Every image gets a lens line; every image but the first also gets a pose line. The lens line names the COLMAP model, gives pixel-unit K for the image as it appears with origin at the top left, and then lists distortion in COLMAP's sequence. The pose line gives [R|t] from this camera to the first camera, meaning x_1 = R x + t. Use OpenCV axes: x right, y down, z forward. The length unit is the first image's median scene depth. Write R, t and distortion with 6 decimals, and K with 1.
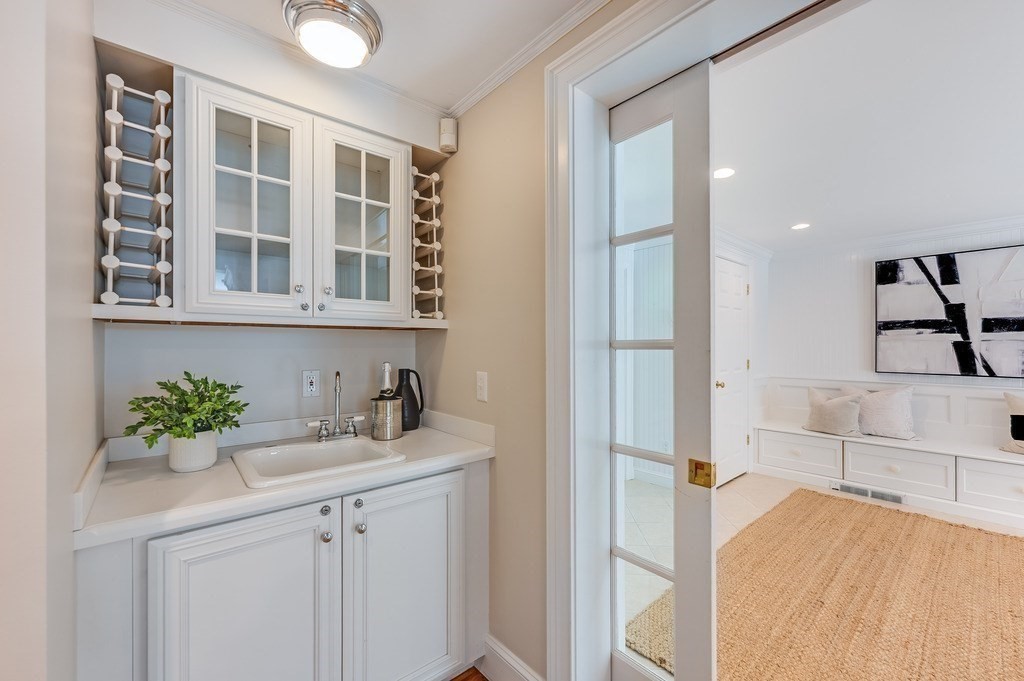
lens RADIAL K [[406.2, 0, 508.4], [0, 406.2, 344.0], [0, 0, 1]] dist [-0.000603, 0.000183]
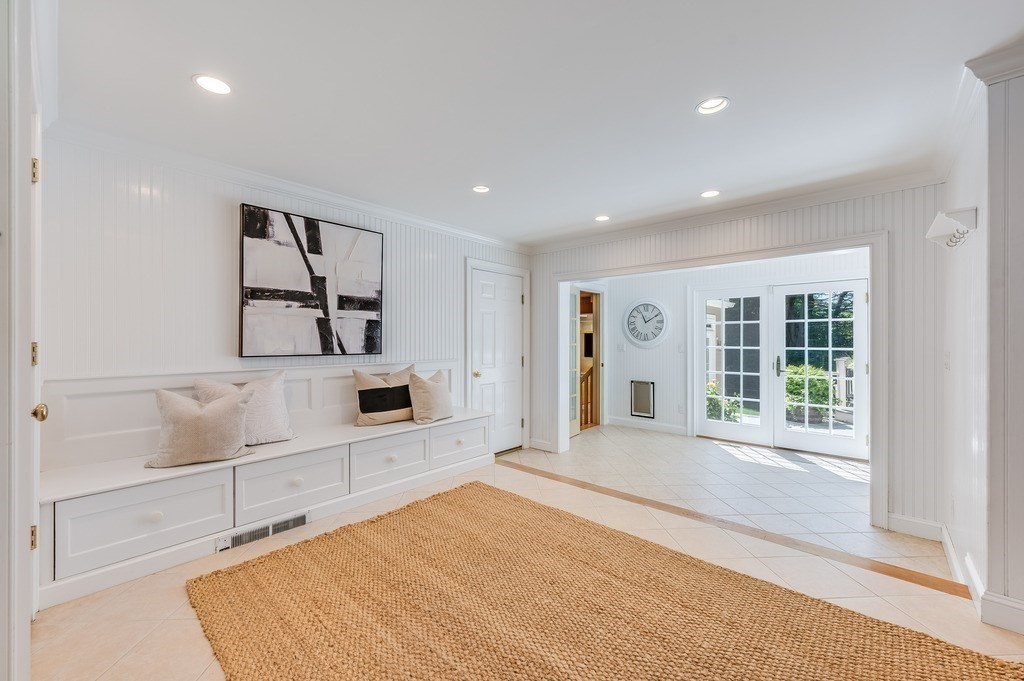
lens RADIAL K [[403.2, 0, 512.0], [0, 403.2, 340.5], [0, 0, 1]] dist [-0.000200, 0.000029]
pose [[-0.122598, 0.000276, 0.992456, 0.152115], [-0.001308, 0.999999, -0.000440, 0.043076], [-0.992456, -0.001352, -0.122598, 0.667576]]
